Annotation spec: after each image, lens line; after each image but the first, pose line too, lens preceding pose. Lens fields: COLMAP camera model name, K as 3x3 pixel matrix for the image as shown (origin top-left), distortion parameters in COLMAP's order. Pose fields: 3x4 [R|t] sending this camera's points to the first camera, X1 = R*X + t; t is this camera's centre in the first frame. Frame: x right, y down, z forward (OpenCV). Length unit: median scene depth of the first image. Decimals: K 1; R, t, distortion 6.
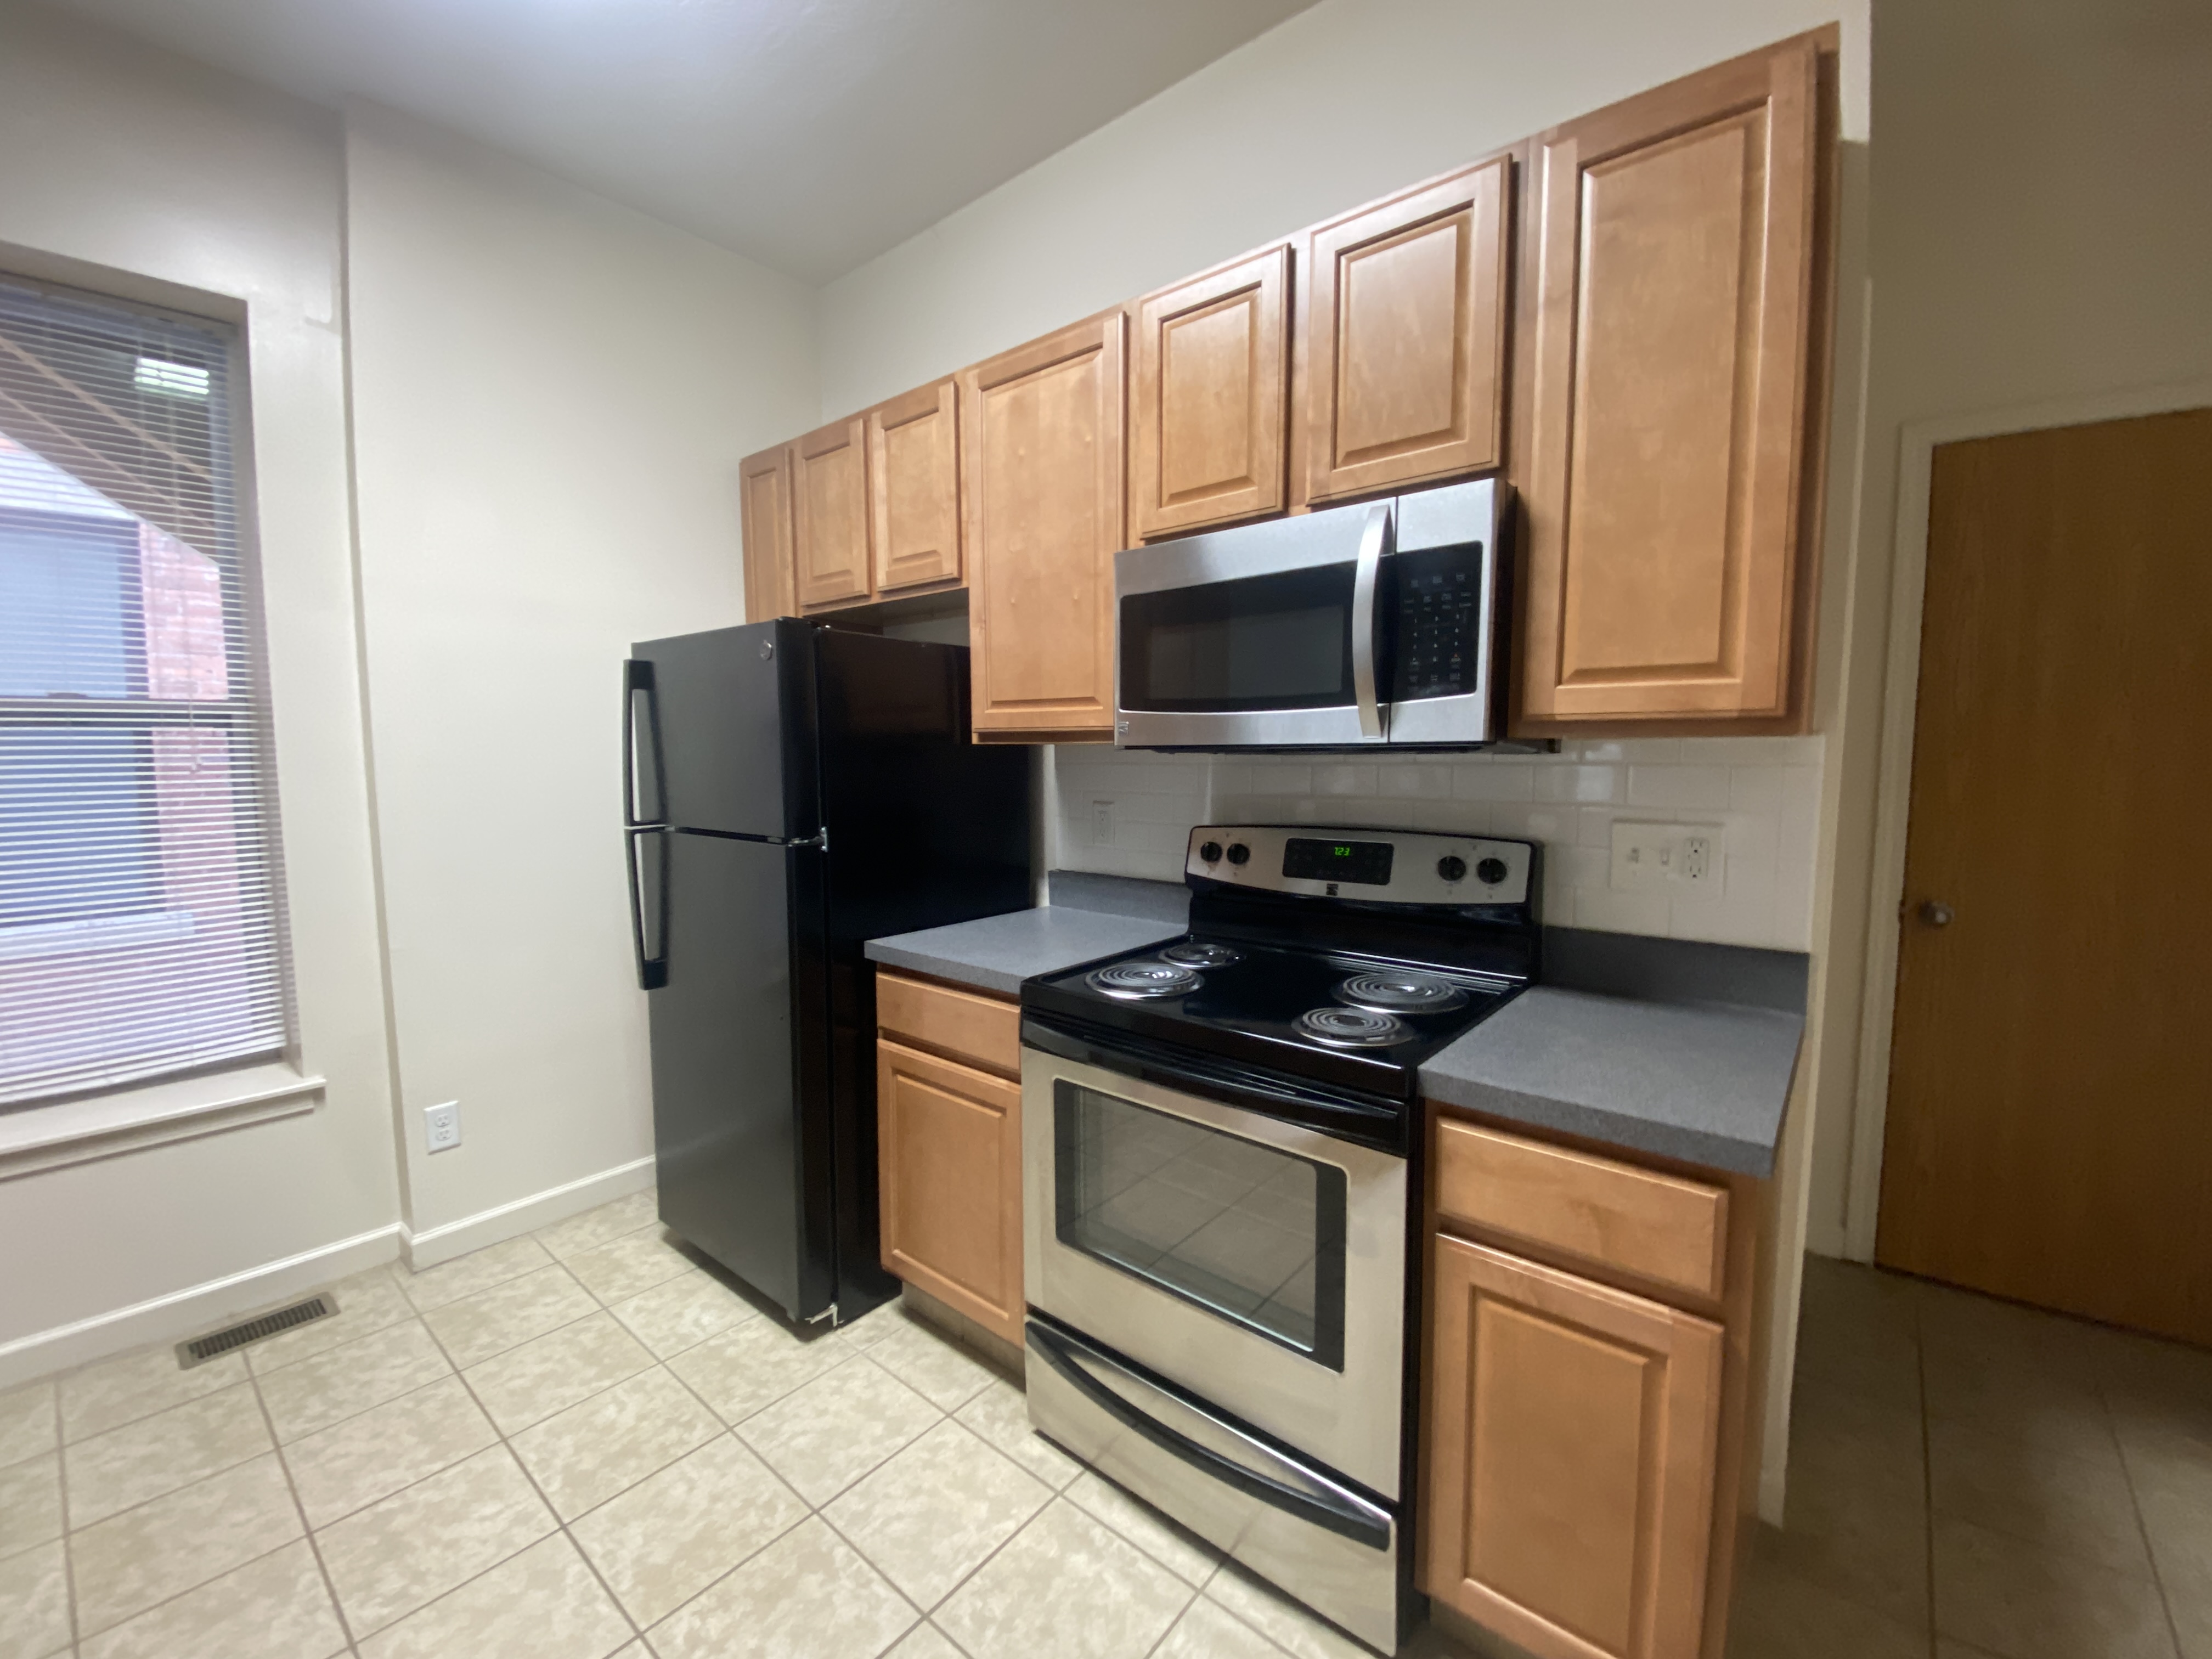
lens RADIAL K [[904.1, 0, 1101.0], [0, 904.1, 826.1], [0, 0, 1]] dist [-0.030768, -0.001971]
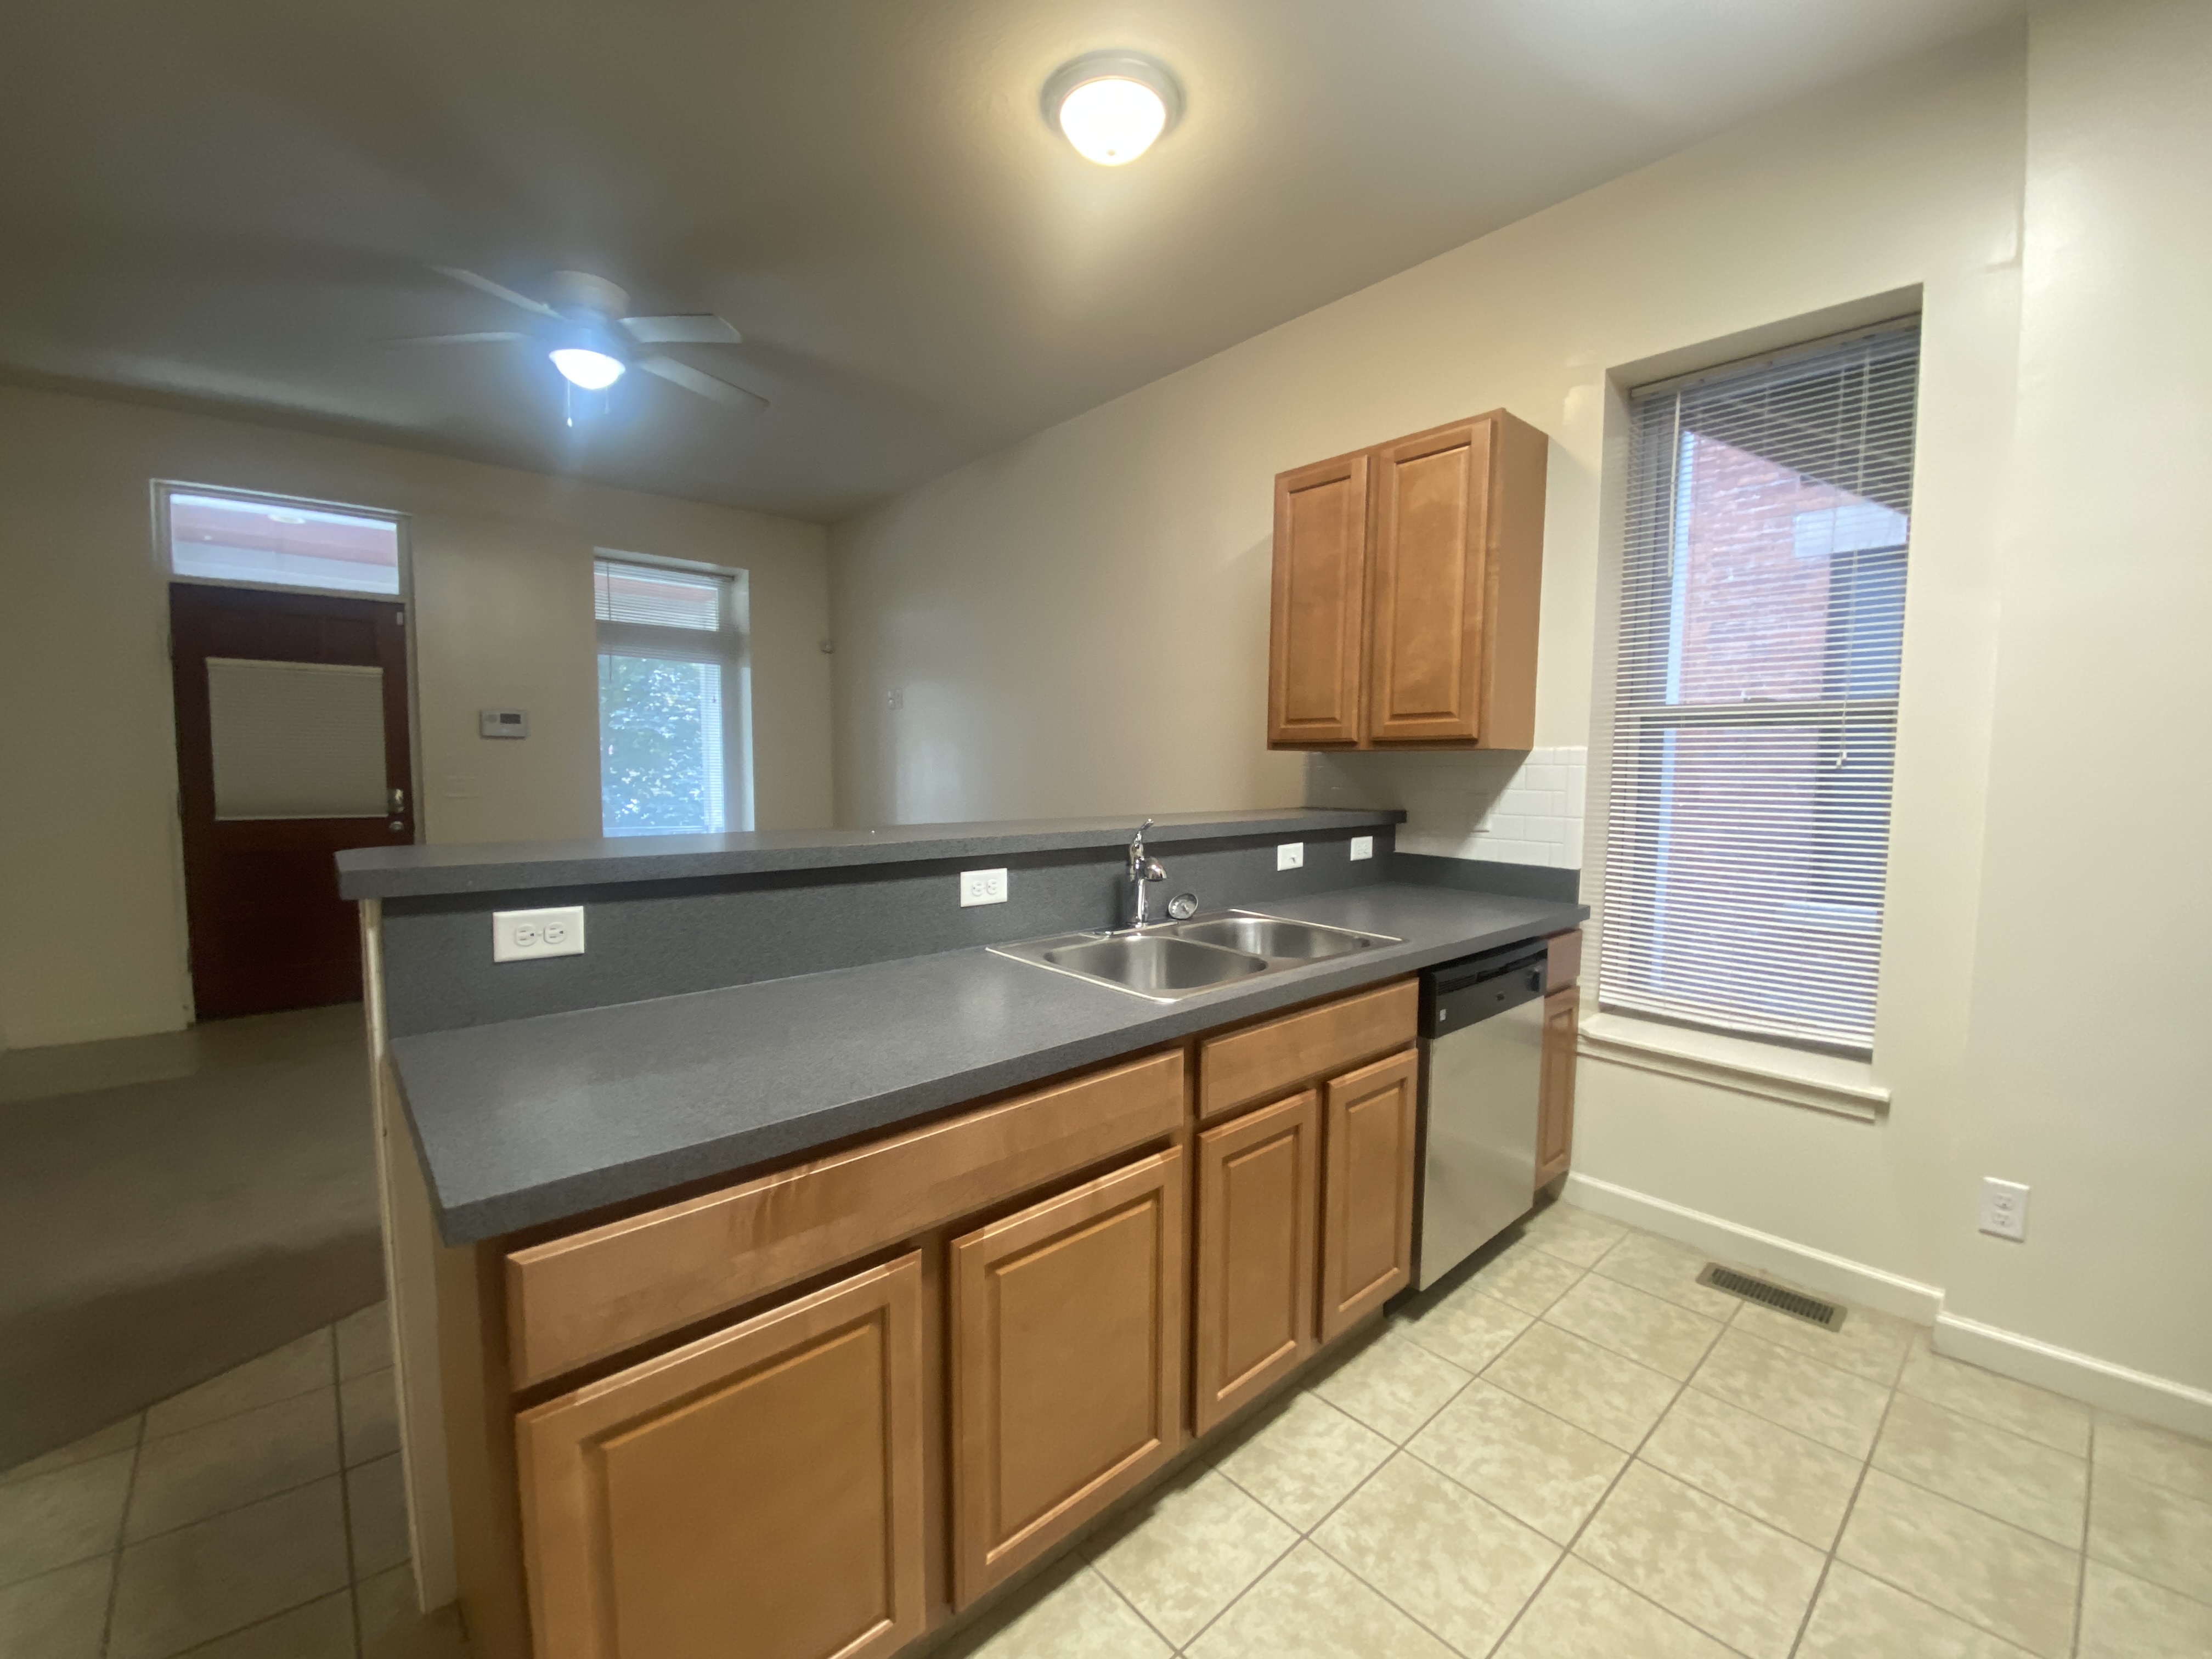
lens RADIAL K [[904.1, 0, 1106.9], [0, 904.1, 828.6], [0, 0, 1]] dist [-0.030768, -0.001971]
pose [[-0.140450, 0.079276, -0.986909, 0.162763], [-0.097704, 0.990814, 0.093494, -0.000322], [0.985255, 0.109557, -0.131415, 0.318634]]
